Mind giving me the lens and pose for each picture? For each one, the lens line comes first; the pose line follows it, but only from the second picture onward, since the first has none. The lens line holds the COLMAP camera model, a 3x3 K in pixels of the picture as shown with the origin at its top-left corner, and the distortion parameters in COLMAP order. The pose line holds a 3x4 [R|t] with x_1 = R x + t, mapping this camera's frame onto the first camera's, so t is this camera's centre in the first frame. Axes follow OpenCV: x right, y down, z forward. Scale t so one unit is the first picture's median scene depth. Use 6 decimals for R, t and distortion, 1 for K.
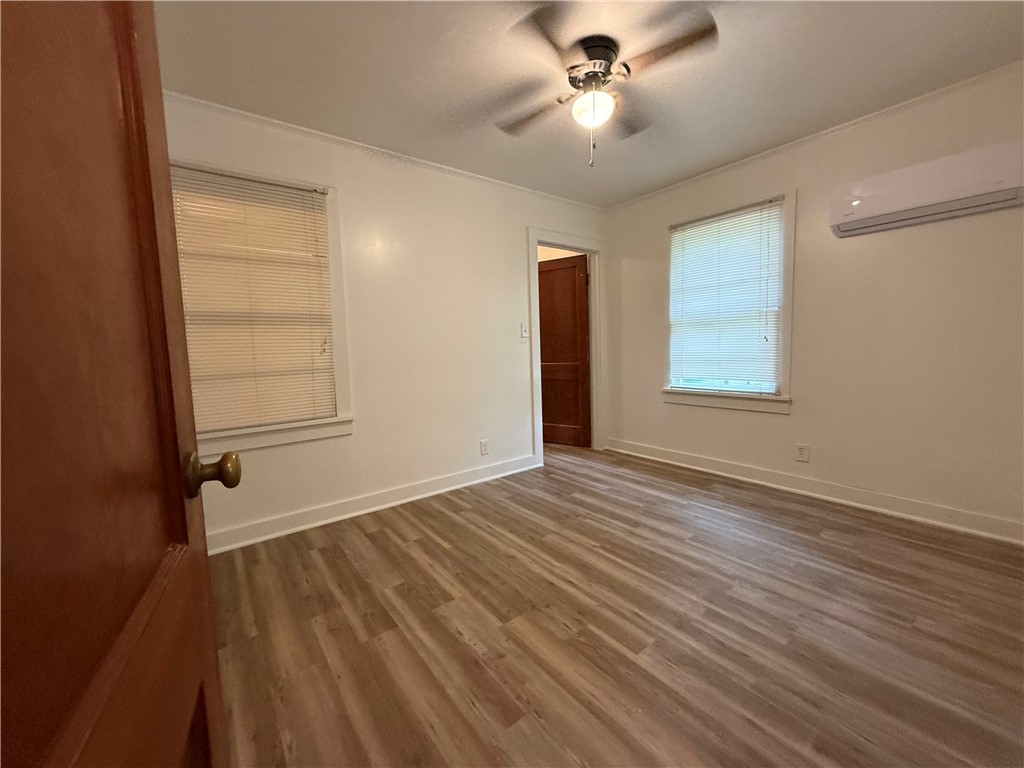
lens RADIAL K [[408.4, 0, 509.3], [0, 408.4, 383.1], [0, 0, 1]] dist [0.002808, 0.000403]
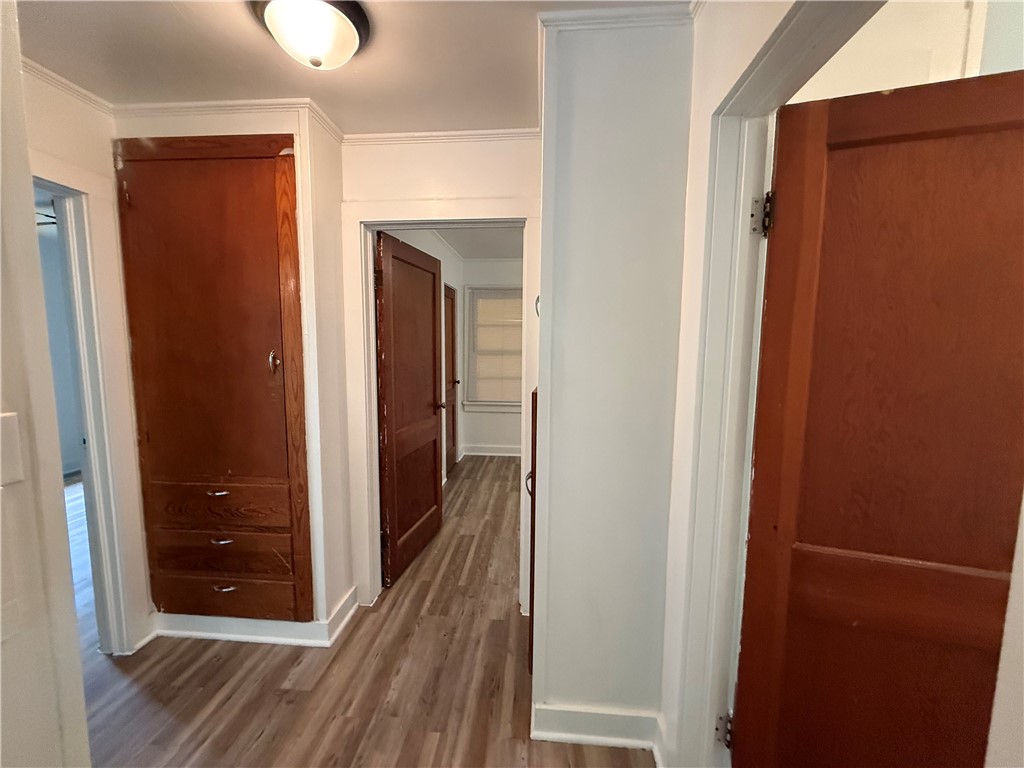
lens RADIAL K [[407.5, 0, 512.0], [0, 407.5, 384.0], [0, 0, 1]] dist [-0.032681, 0.000016]
pose [[0.748458, 0.098437, -0.655836, 1.136004], [-0.089681, 0.994862, 0.046976, -0.131426], [0.657091, 0.023657, 0.753440, -0.800927]]
